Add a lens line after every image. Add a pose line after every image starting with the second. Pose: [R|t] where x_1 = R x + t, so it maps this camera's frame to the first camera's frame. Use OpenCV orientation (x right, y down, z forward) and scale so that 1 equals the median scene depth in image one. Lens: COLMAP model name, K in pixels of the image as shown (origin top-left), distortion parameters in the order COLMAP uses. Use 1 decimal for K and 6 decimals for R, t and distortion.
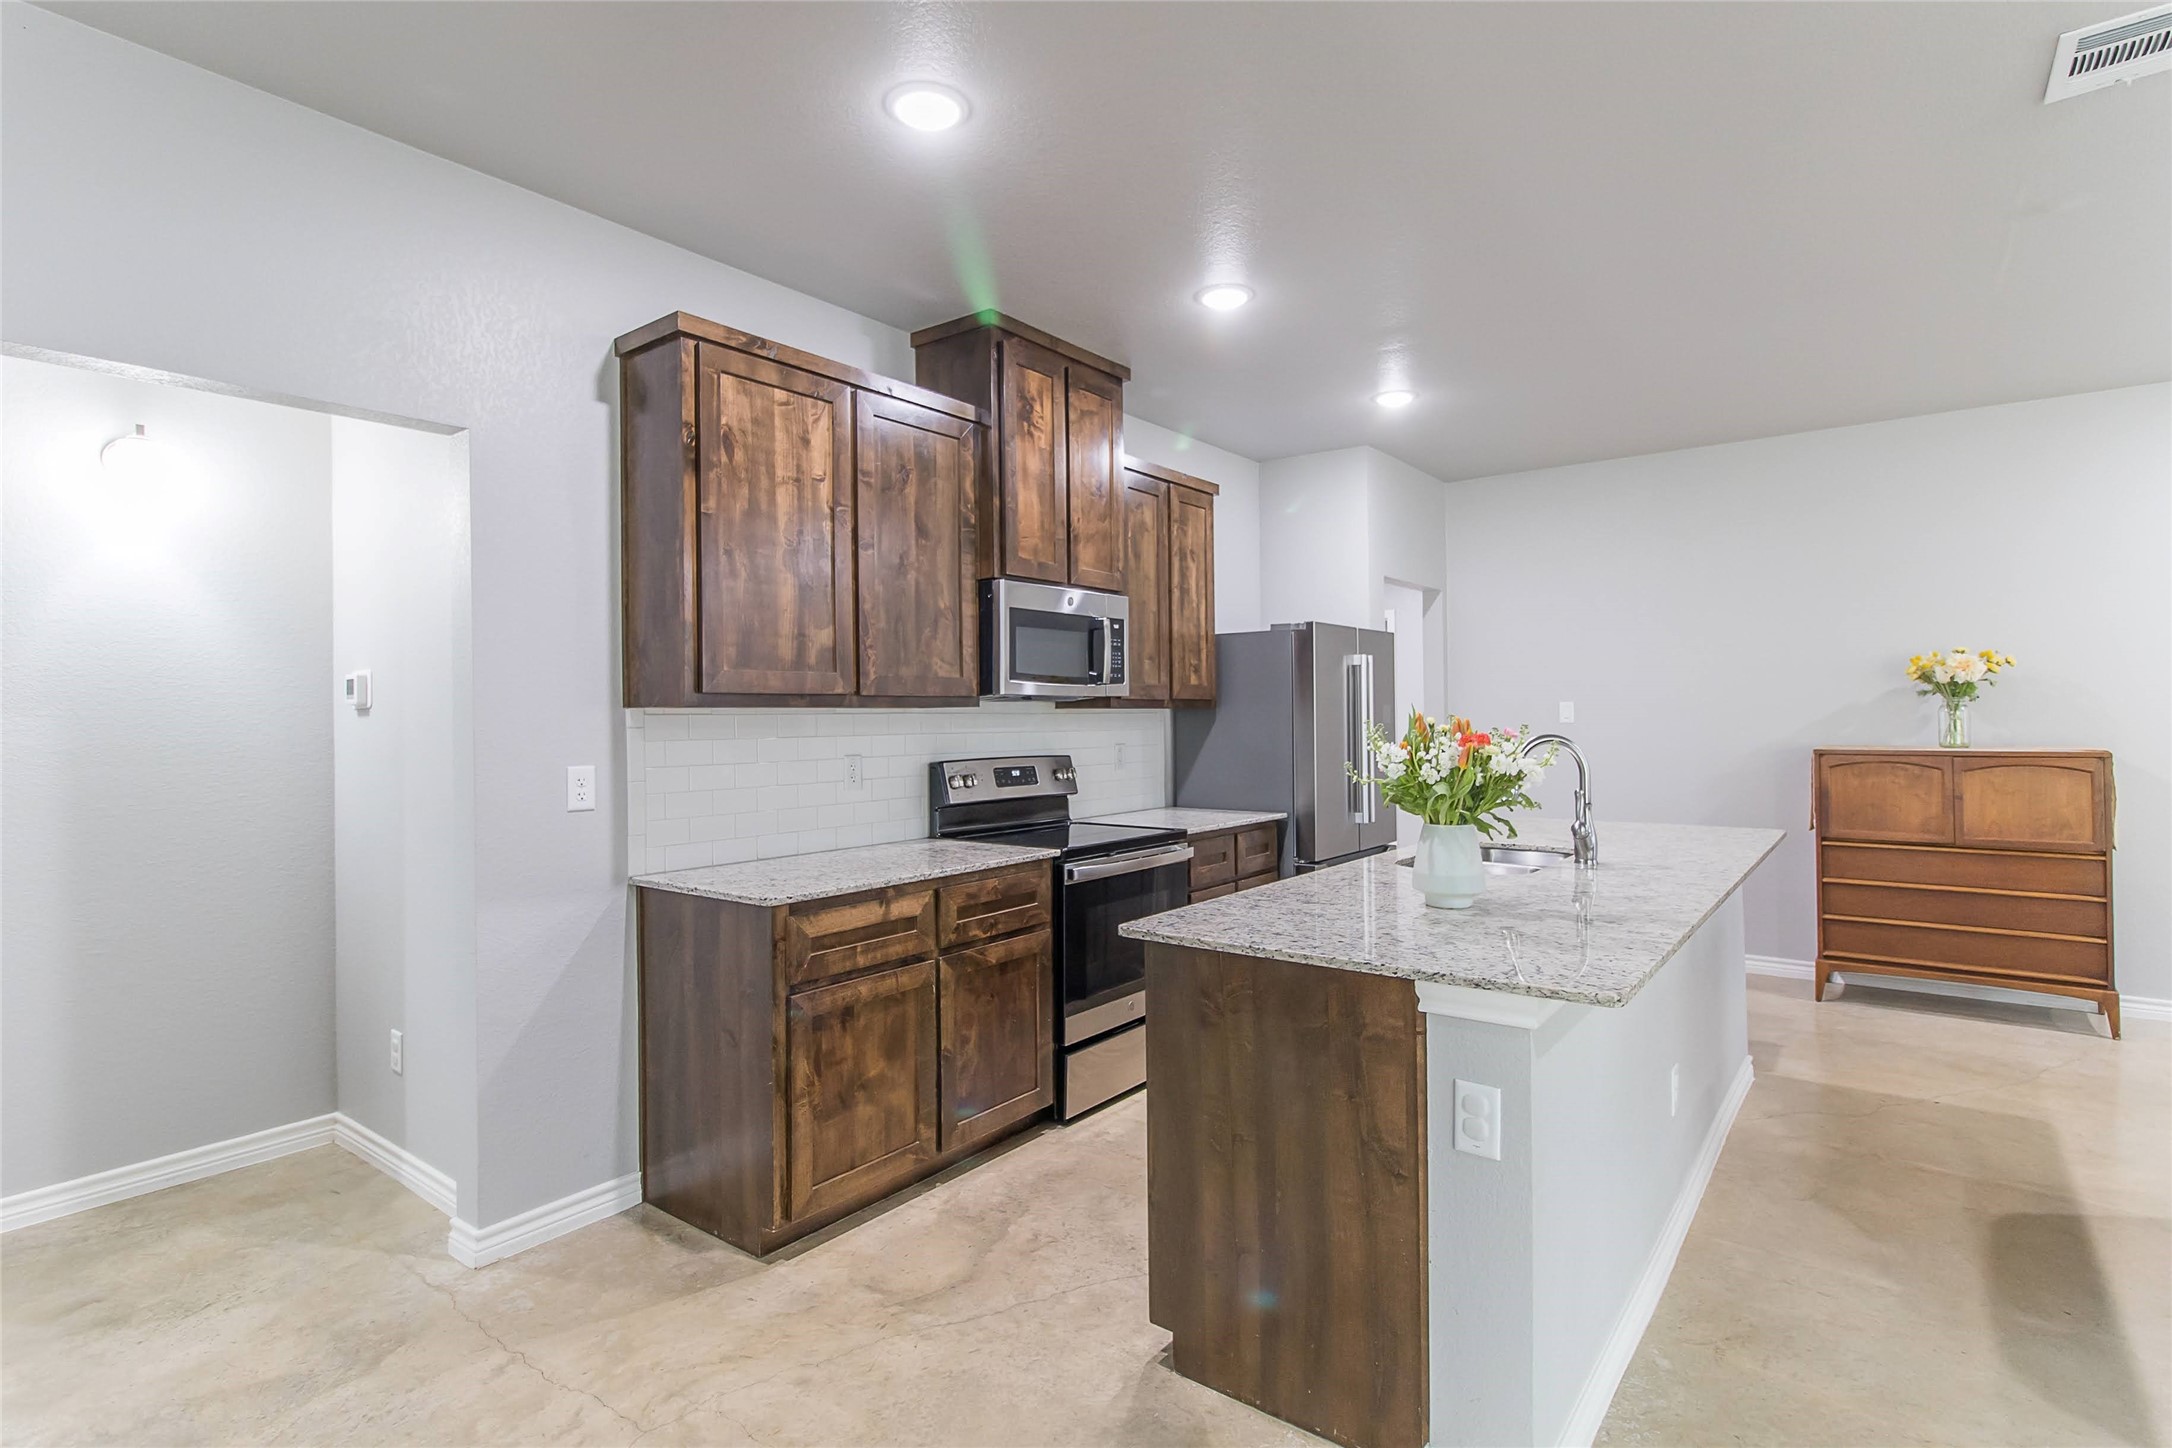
lens RADIAL K [[1061.9, 0, 1094.4], [0, 1061.9, 718.0], [0, 0, 1]] dist [-0.004982, -0.000379]
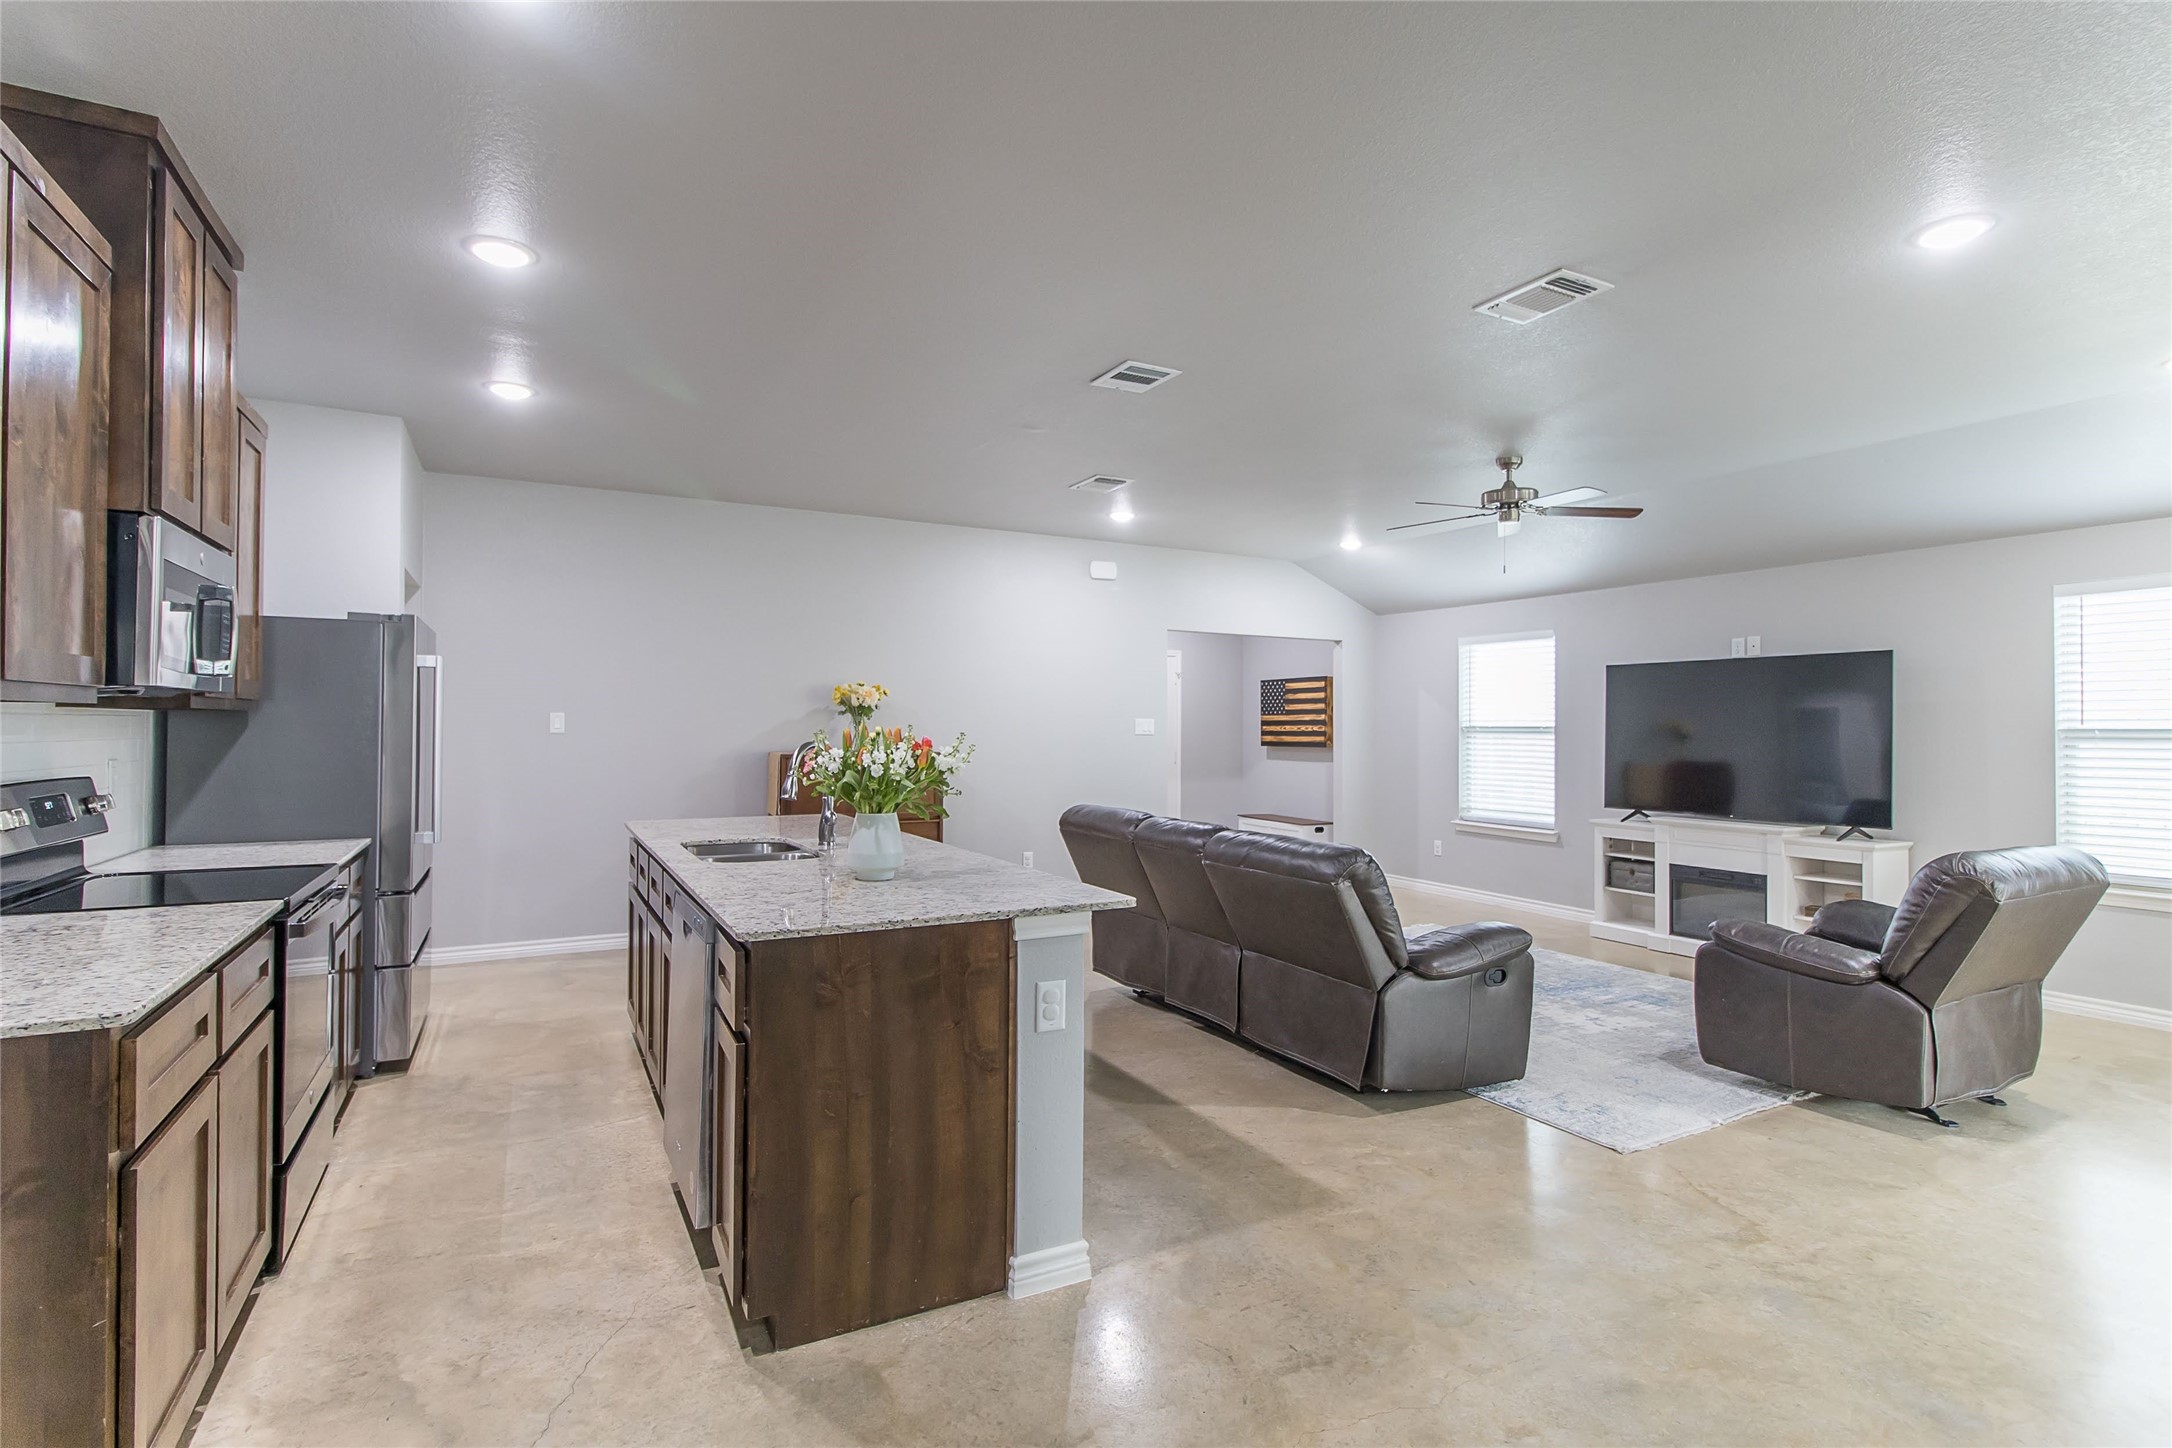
lens RADIAL K [[1061.9, 0, 1075.3], [0, 1061.9, 722.2], [0, 0, 1]] dist [-0.004982, -0.000379]
pose [[0.409906, 0.014414, 0.912014, -0.482523], [-0.007202, 0.999895, -0.012566, 0.005454], [-0.912099, -0.001417, 0.409967, 0.192946]]
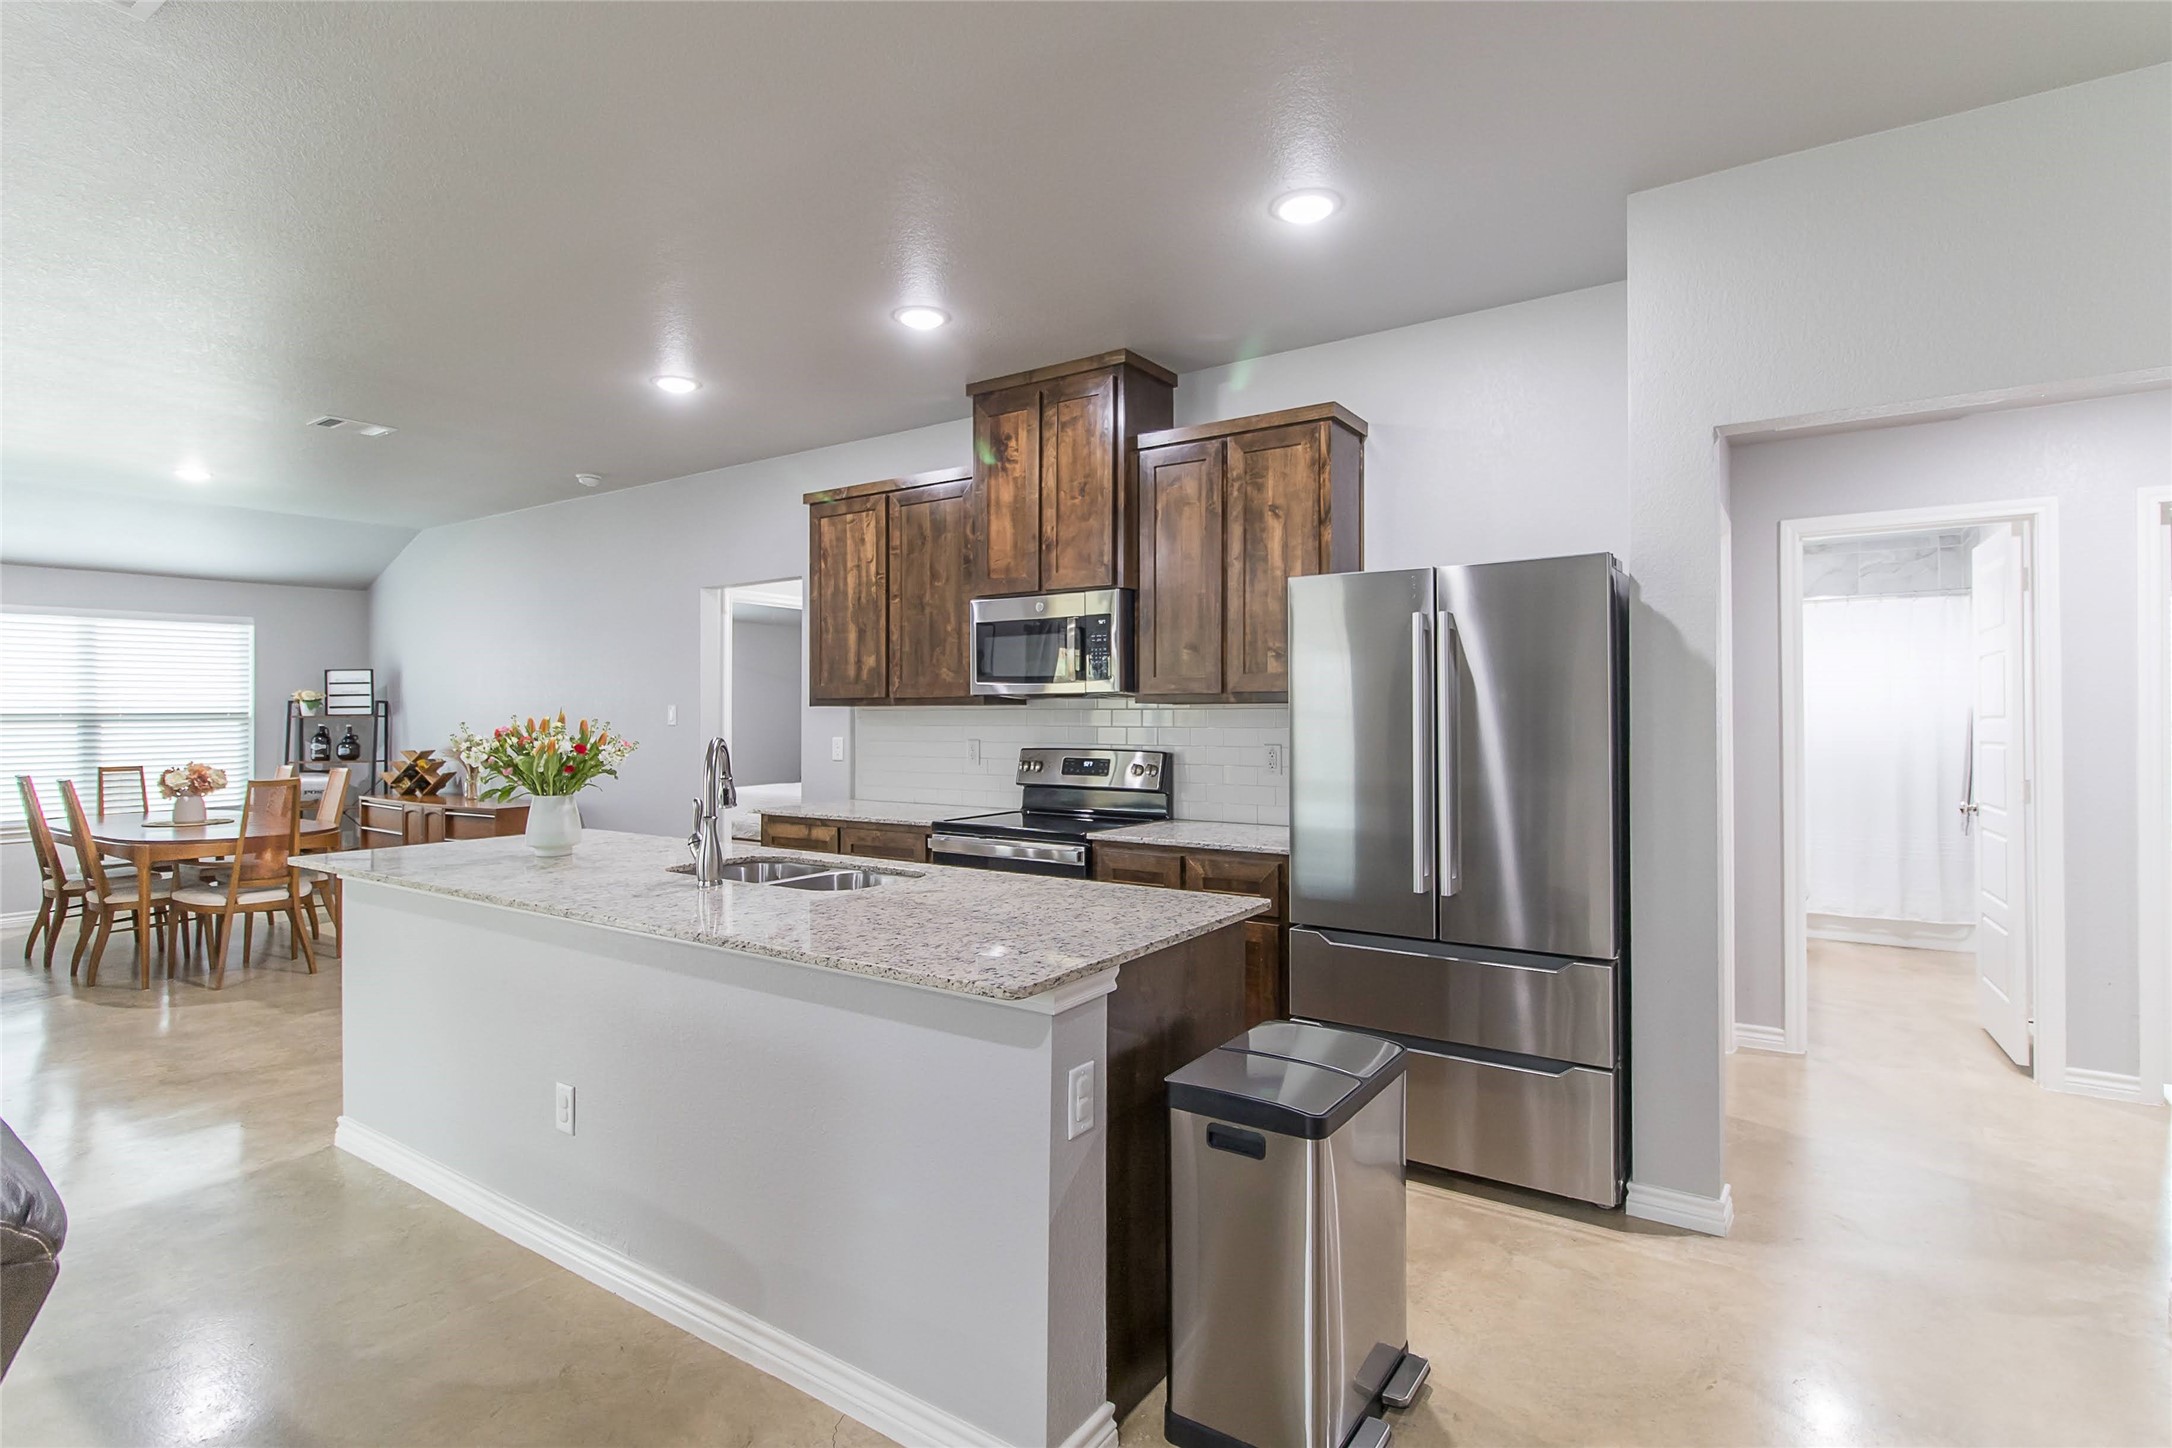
lens RADIAL K [[1061.9, 0, 1098.6], [0, 1061.9, 714.4], [0, 0, 1]] dist [-0.004982, -0.000379]
pose [[0.060973, 0.010831, -0.998081, 1.204223], [0.000980, 0.999940, 0.010911, -0.013017], [0.998139, -0.001644, 0.060959, 1.119942]]
